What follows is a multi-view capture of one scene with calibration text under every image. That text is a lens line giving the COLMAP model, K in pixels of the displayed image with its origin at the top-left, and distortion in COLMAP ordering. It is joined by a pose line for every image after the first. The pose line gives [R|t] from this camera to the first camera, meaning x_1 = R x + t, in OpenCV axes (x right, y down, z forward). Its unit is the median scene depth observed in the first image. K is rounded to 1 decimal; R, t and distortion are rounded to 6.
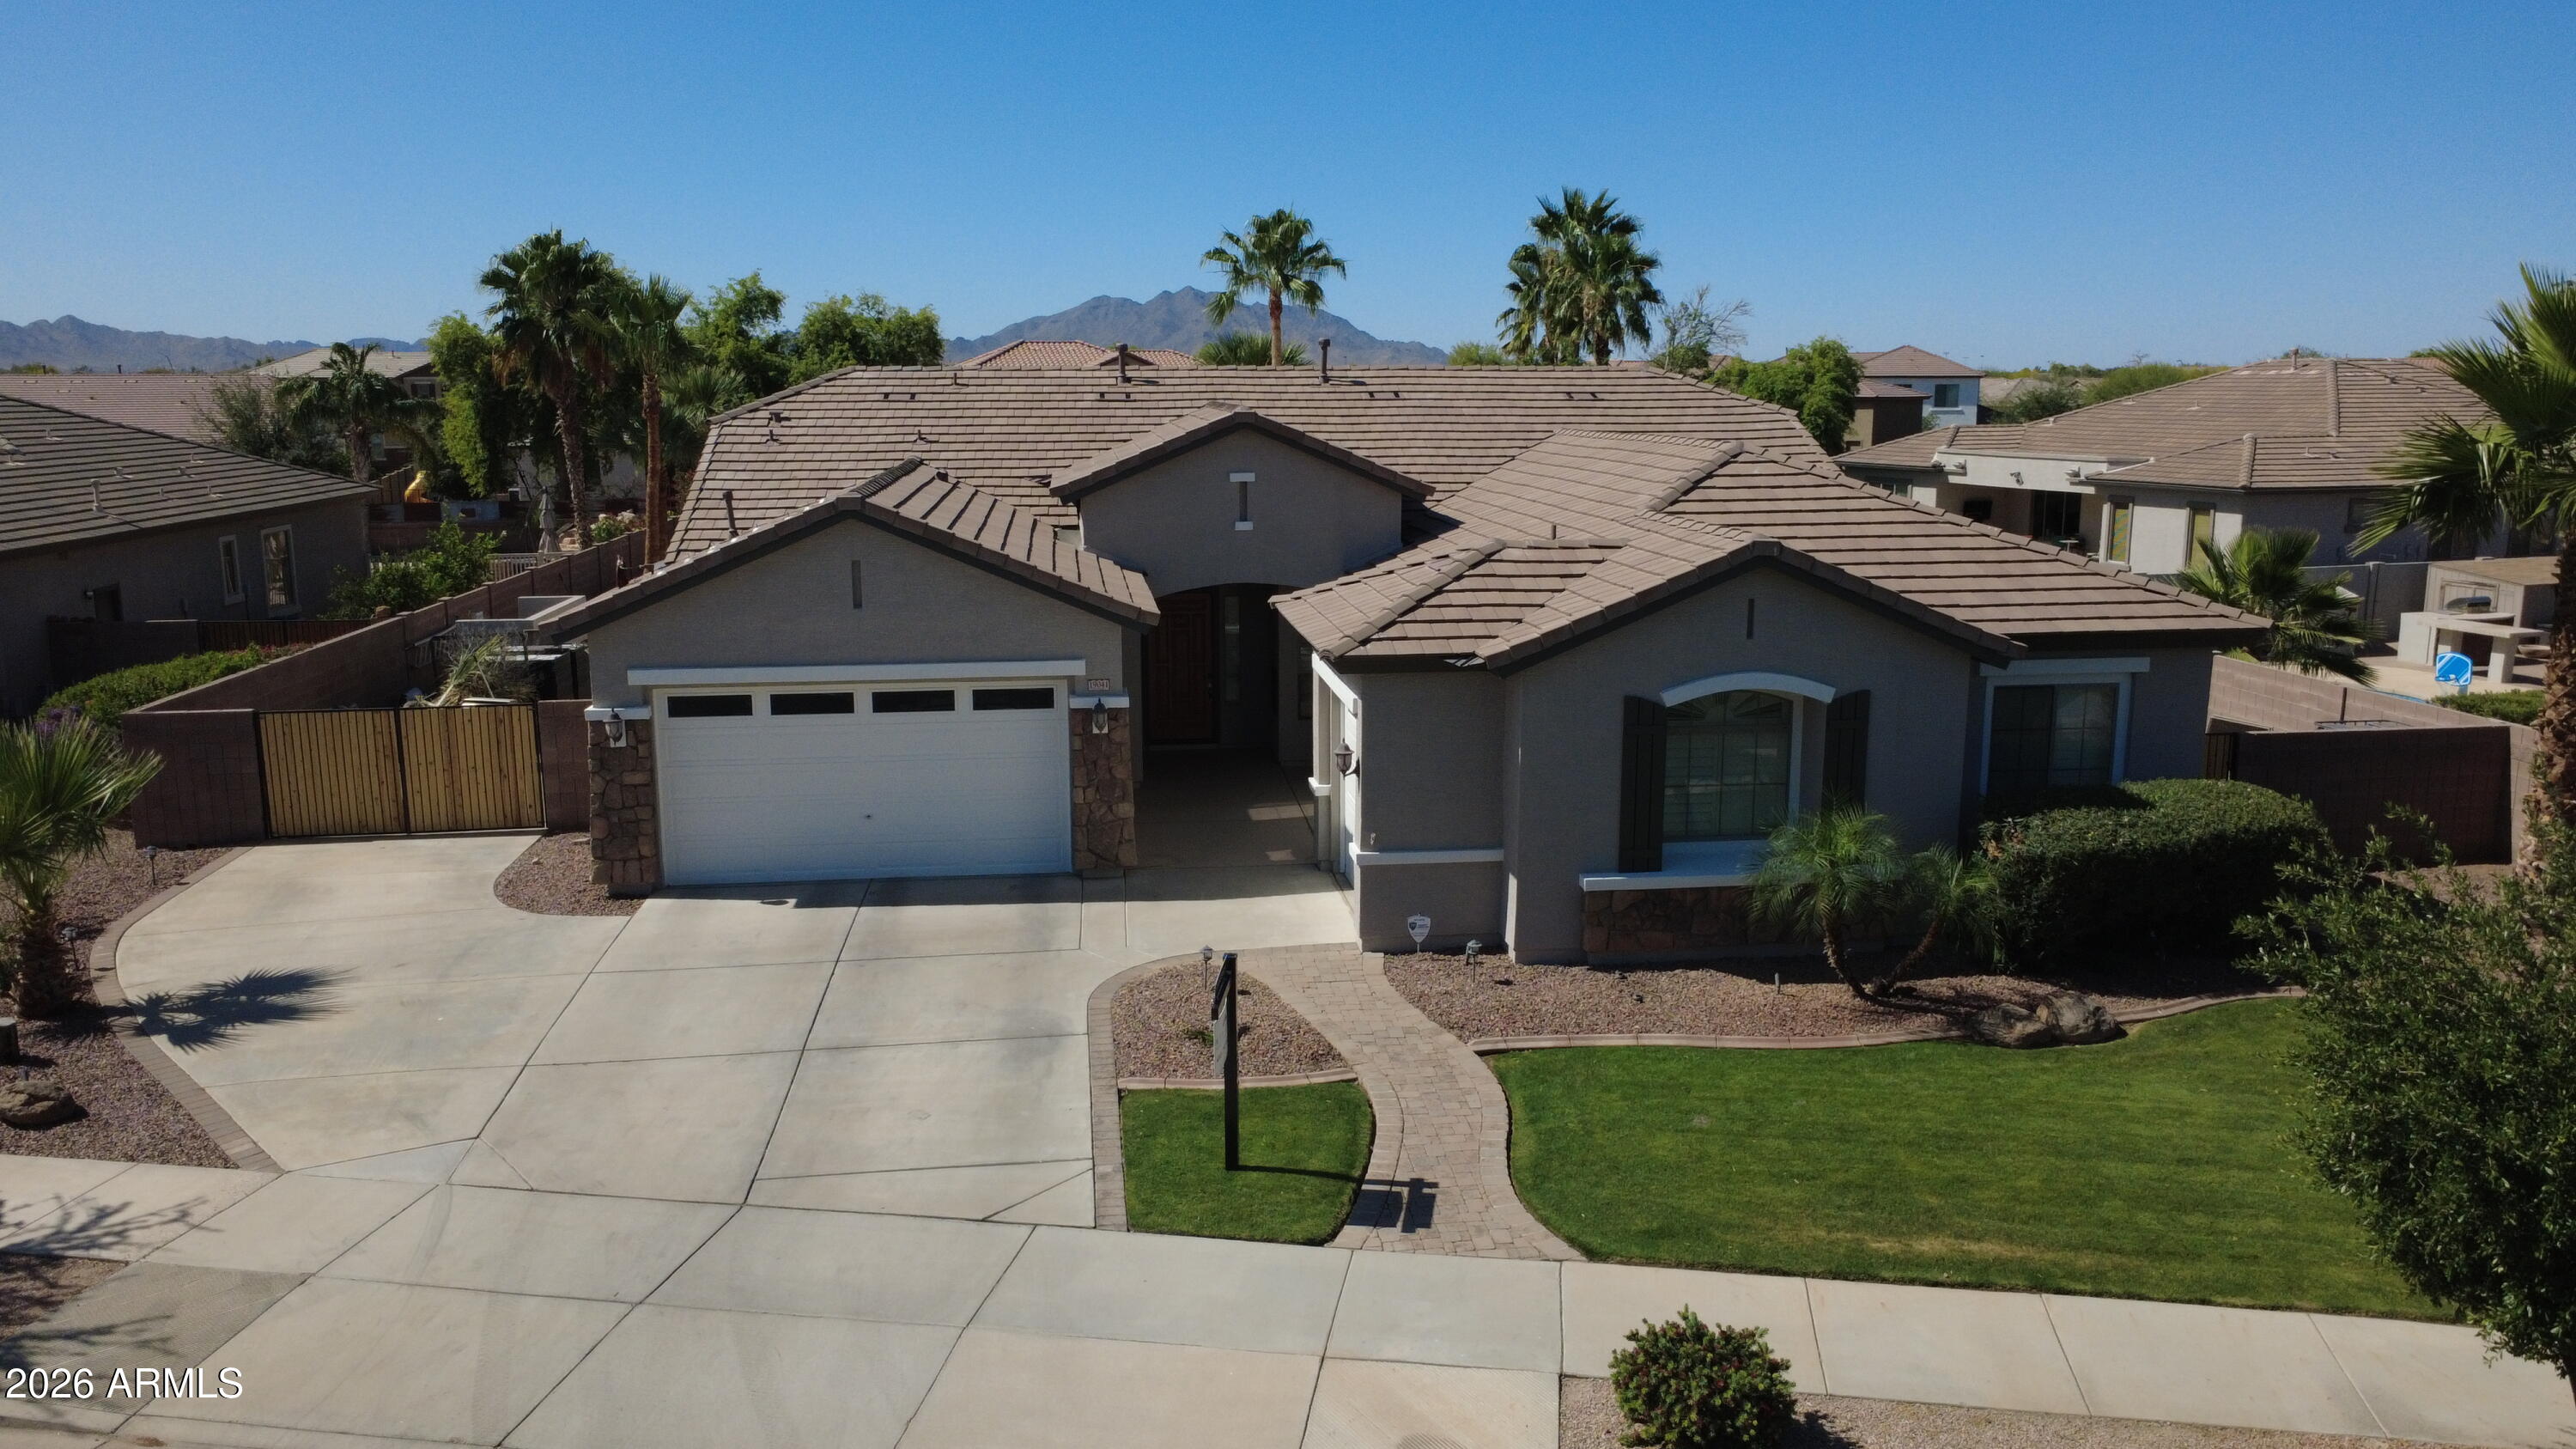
lens RADIAL K [[1869.2, 0, 1296.0], [0, 1869.2, 732.7], [0, 0, 1]] dist [-0.002290, 0.002964]
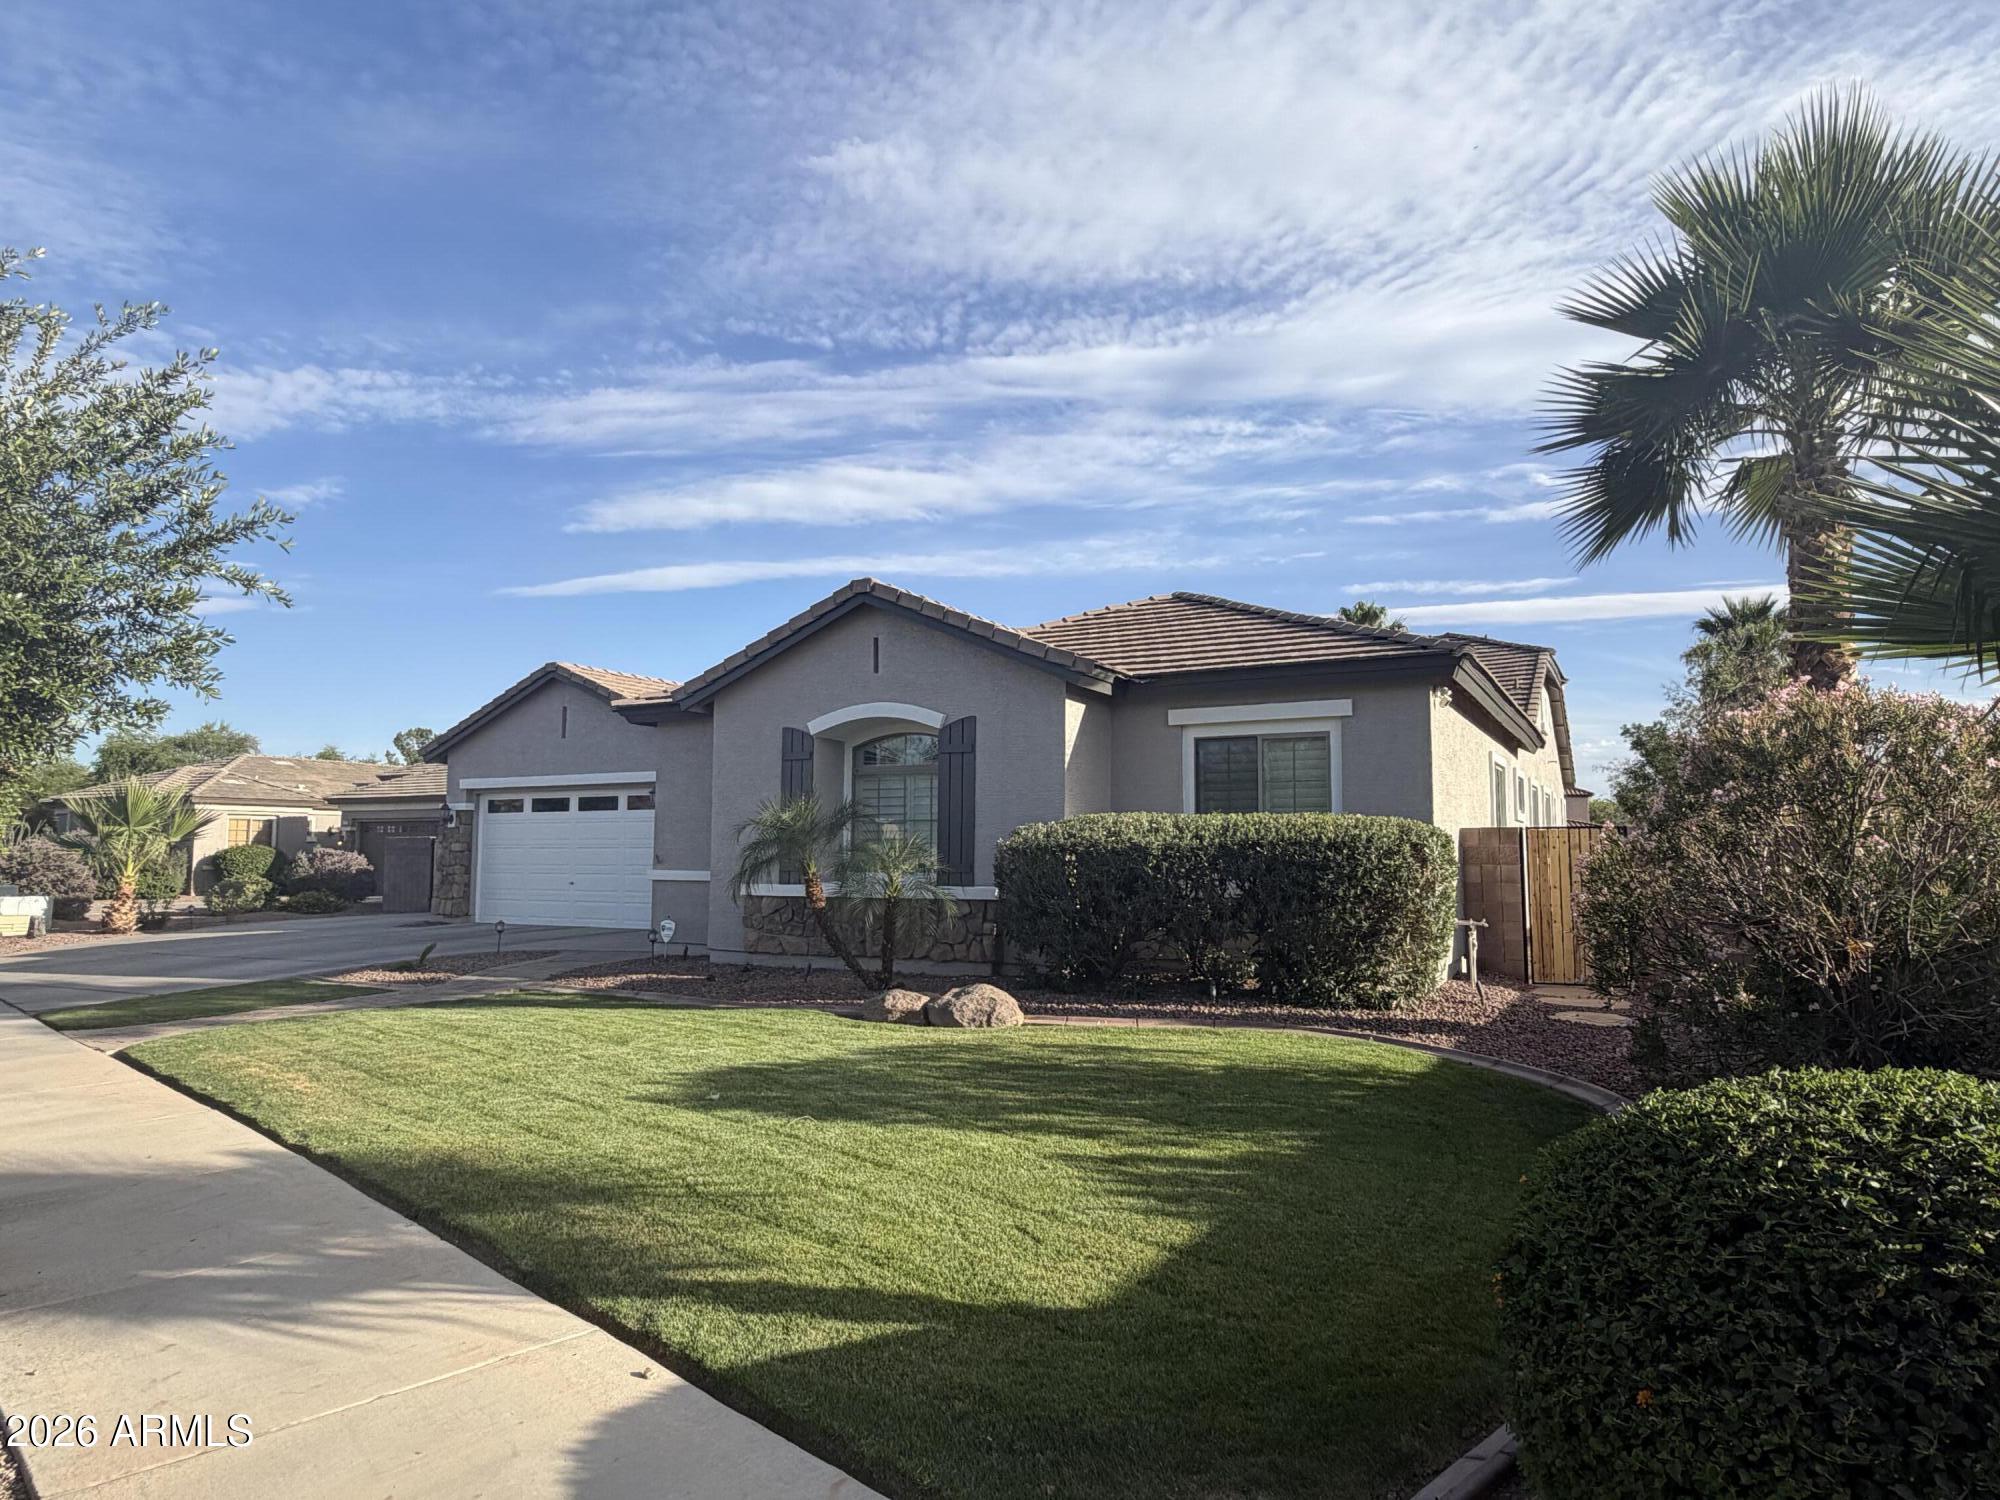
lens RADIAL K [[1229.0, 0, 1004.0], [0, 1229.0, 747.1], [0, 0, 1]] dist [0.005590, 0.000442]
pose [[0.815007, -0.048519, -0.577417, 0.721013], [-0.109231, 0.965759, -0.235327, 0.155975], [0.569063, 0.254865, 0.781800, 0.475015]]
